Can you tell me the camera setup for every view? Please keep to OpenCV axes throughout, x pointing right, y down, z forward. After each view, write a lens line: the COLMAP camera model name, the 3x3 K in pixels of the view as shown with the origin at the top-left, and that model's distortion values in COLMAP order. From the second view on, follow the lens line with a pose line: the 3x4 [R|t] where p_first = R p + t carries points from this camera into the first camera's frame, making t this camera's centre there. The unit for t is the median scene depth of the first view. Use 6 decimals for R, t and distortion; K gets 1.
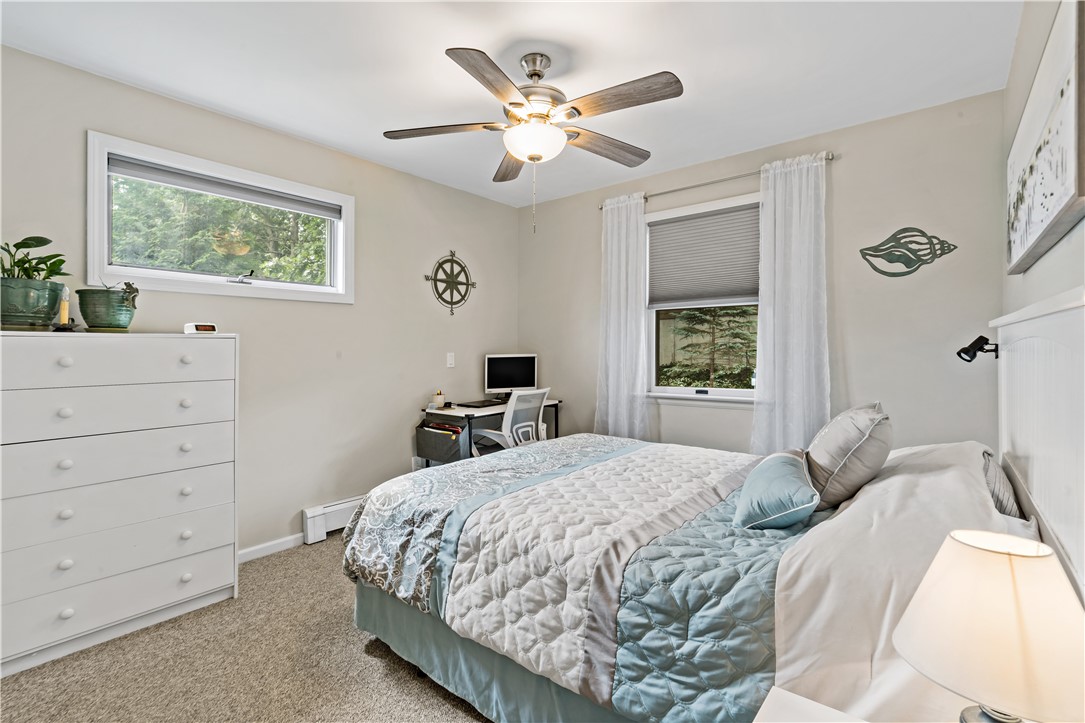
lens RADIAL K [[492.4, 0, 543.6], [0, 492.4, 347.5], [0, 0, 1]] dist [-0.003475, -0.000164]
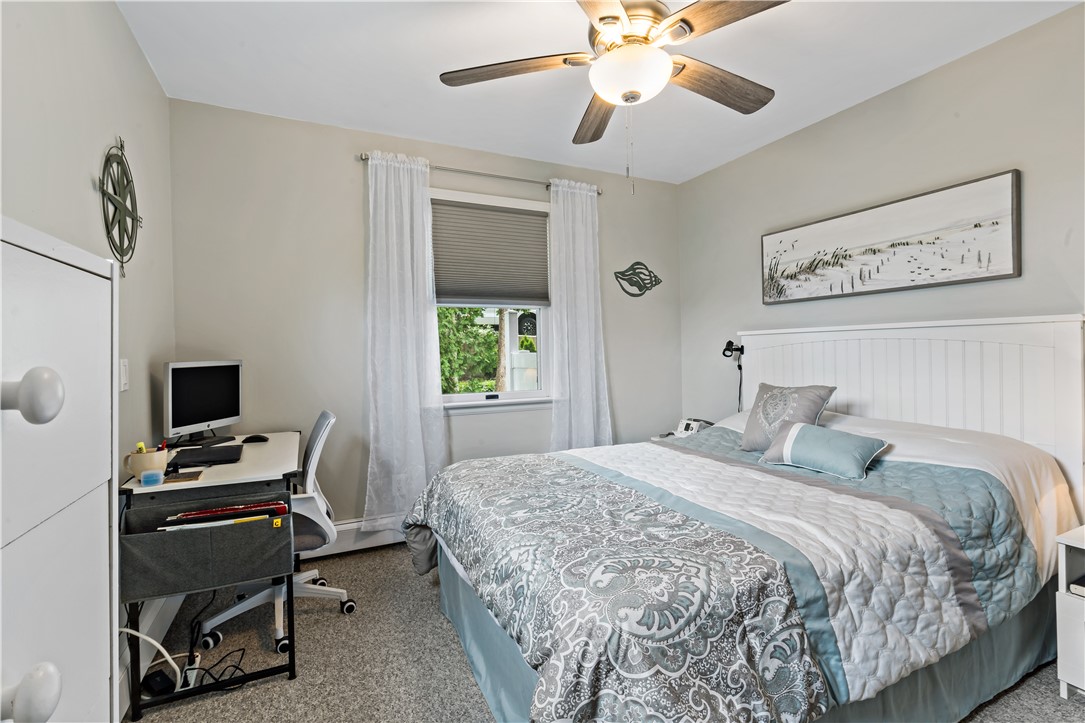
lens RADIAL K [[501.4, 0, 544.2], [0, 501.4, 356.2], [0, 0, 1]] dist [-0.007284, 0.000147]
pose [[0.426955, -0.004712, 0.904260, -0.637167], [0.007276, 0.999972, 0.001776, 0.015179], [-0.904243, 0.005821, 0.426978, 0.641183]]
